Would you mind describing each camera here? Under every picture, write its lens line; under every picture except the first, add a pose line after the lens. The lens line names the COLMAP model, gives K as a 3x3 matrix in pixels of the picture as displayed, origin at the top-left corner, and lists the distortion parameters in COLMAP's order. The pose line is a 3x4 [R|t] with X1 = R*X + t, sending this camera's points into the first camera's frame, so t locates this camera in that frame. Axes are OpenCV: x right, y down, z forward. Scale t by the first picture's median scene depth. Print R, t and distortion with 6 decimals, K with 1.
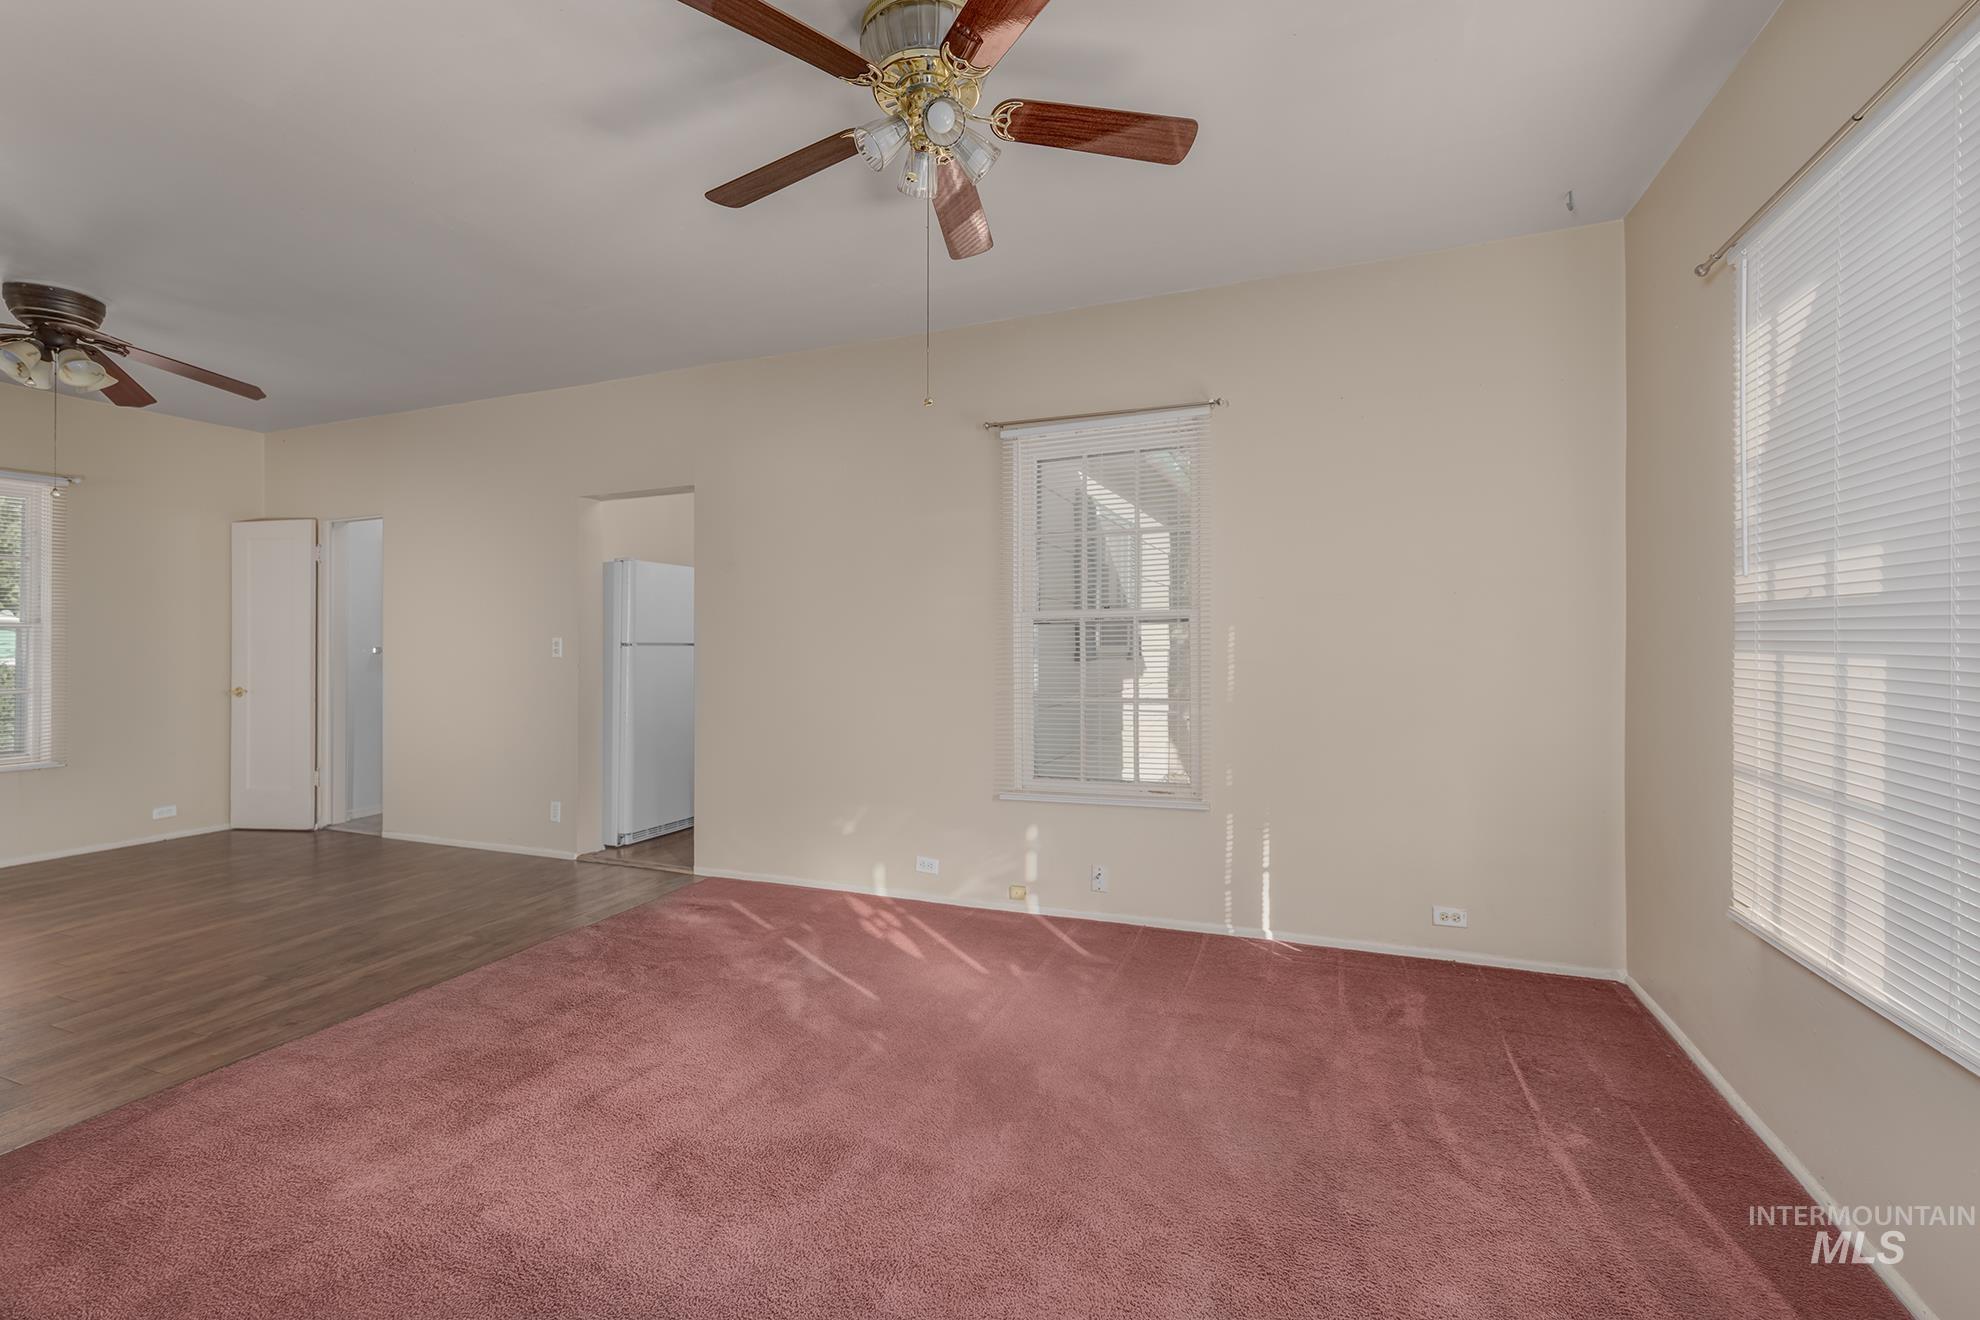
lens RADIAL K [[850.7, 0, 993.7], [0, 850.7, 650.7], [0, 0, 1]] dist [0.002909, 0.000068]
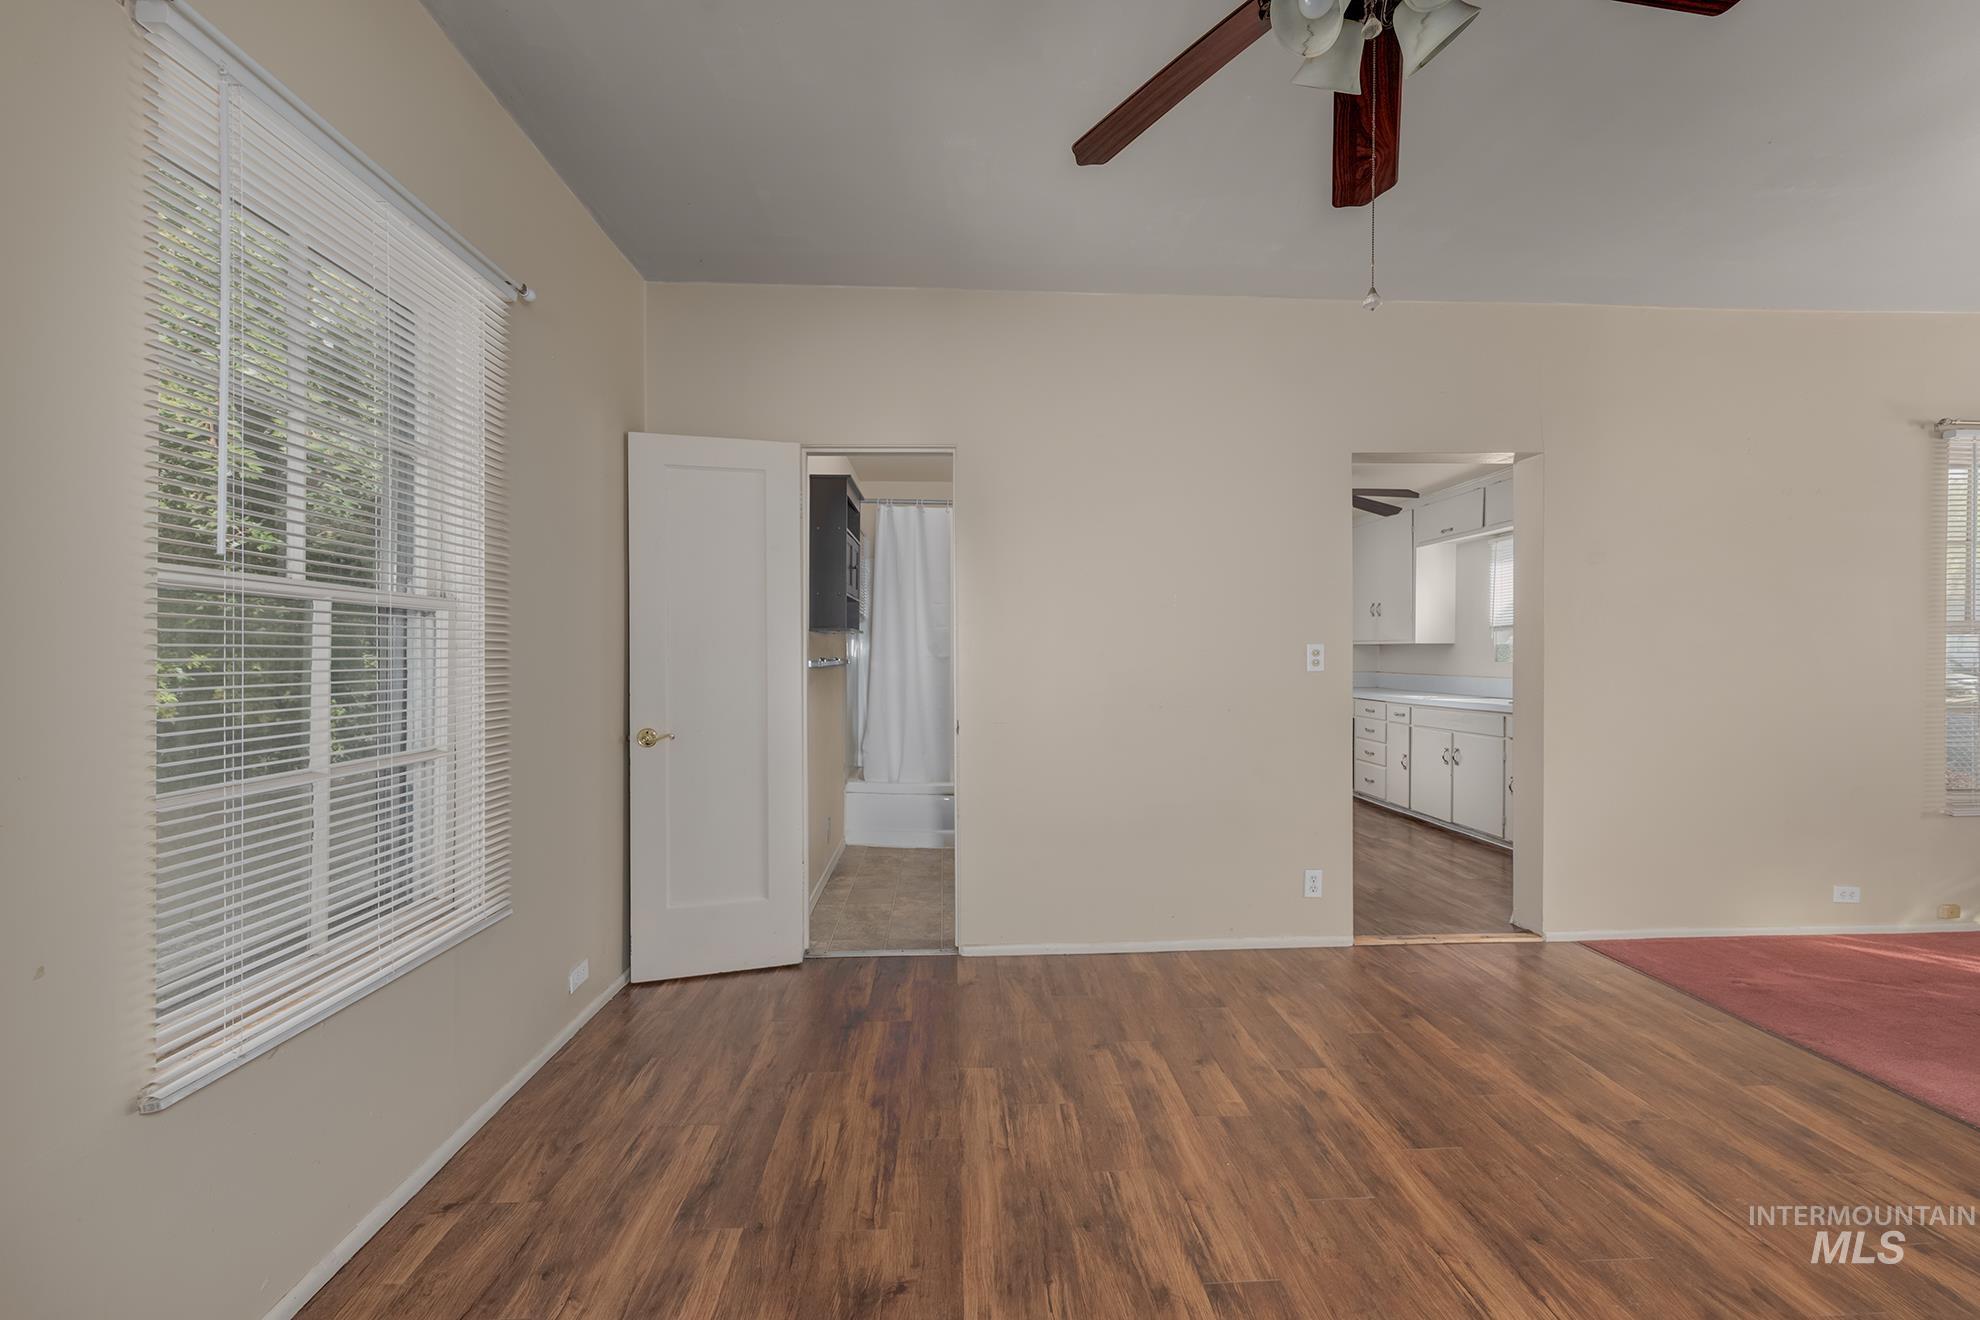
lens RADIAL K [[795.0, 0, 1074.4], [0, 795.0, 666.7], [0, 0, 1]] dist [0.001735, 0.000208]
pose [[0.902653, -0.003924, 0.430351, -1.219376], [0.002603, 0.999990, 0.003658, 0.001114], [-0.430361, -0.002182, 0.902654, 0.593376]]
